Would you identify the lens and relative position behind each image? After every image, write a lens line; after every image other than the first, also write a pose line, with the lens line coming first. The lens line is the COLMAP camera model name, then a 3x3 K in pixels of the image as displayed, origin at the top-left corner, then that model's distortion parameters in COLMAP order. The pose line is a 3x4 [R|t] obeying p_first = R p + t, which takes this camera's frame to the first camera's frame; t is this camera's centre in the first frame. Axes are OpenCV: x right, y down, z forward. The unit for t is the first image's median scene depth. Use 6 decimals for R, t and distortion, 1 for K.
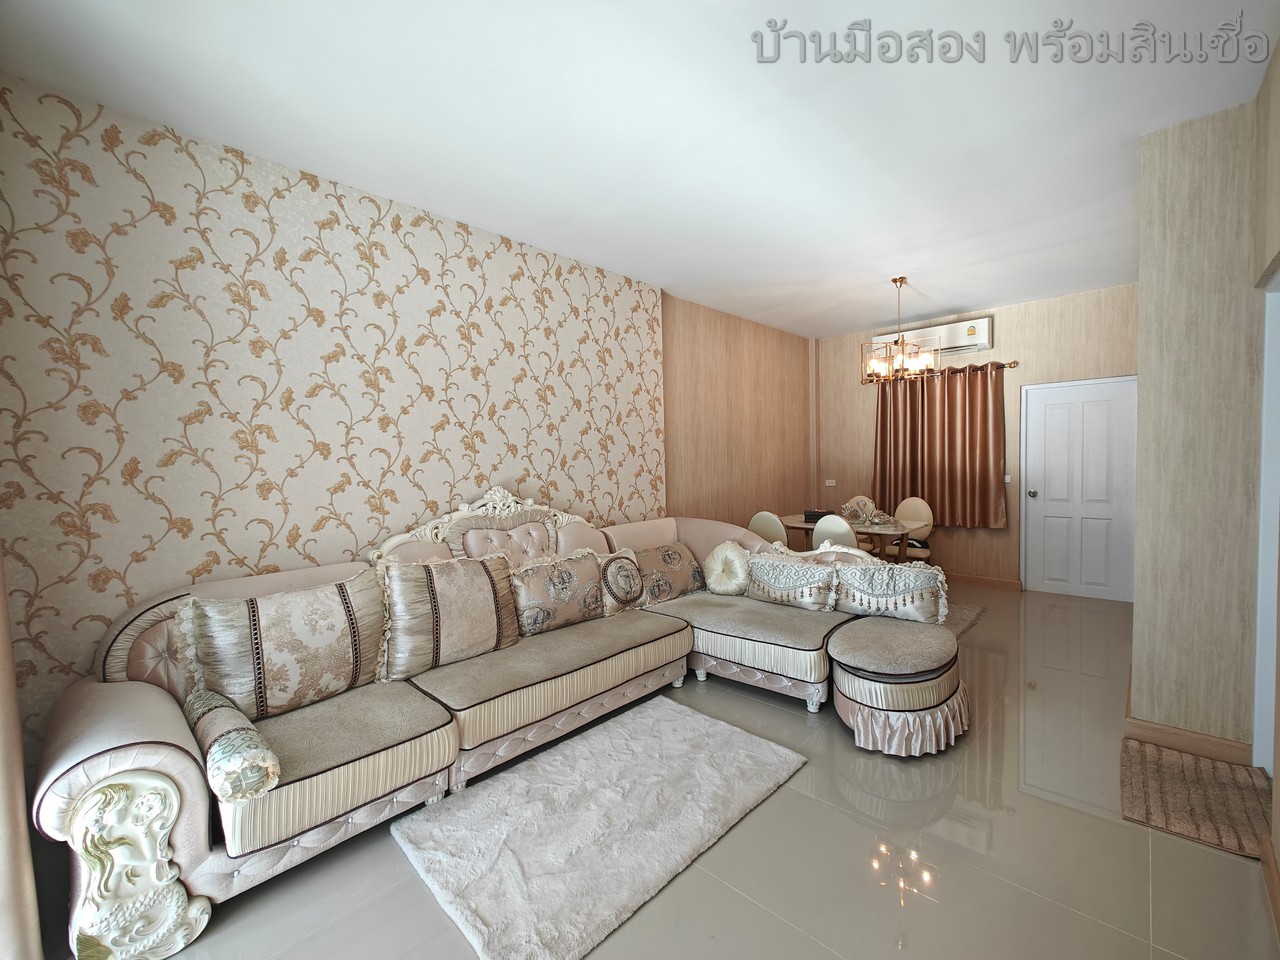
lens RADIAL K [[531.7, 0, 640.0], [0, 531.7, 480.0], [0, 0, 1]] dist [-0.002897, -0.000118]
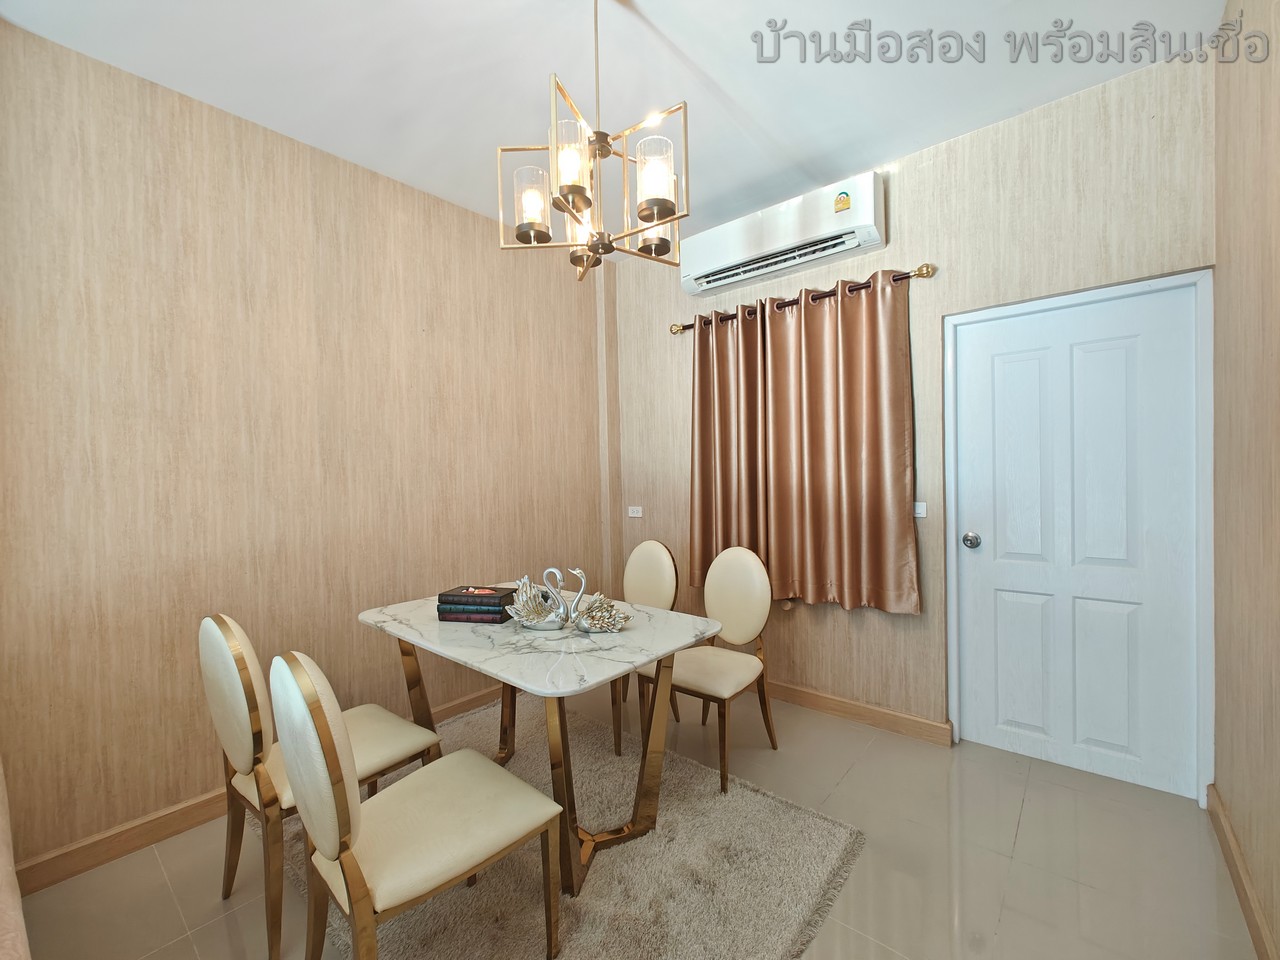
lens RADIAL K [[531.7, 0, 640.0], [0, 531.7, 480.0], [0, 0, 1]] dist [-0.002897, -0.000118]
pose [[0.998442, 0.000322, 0.055799, 0.409488], [0.001195, 0.999630, -0.027161, -0.016603], [-0.055787, 0.027186, 0.998072, 0.530177]]
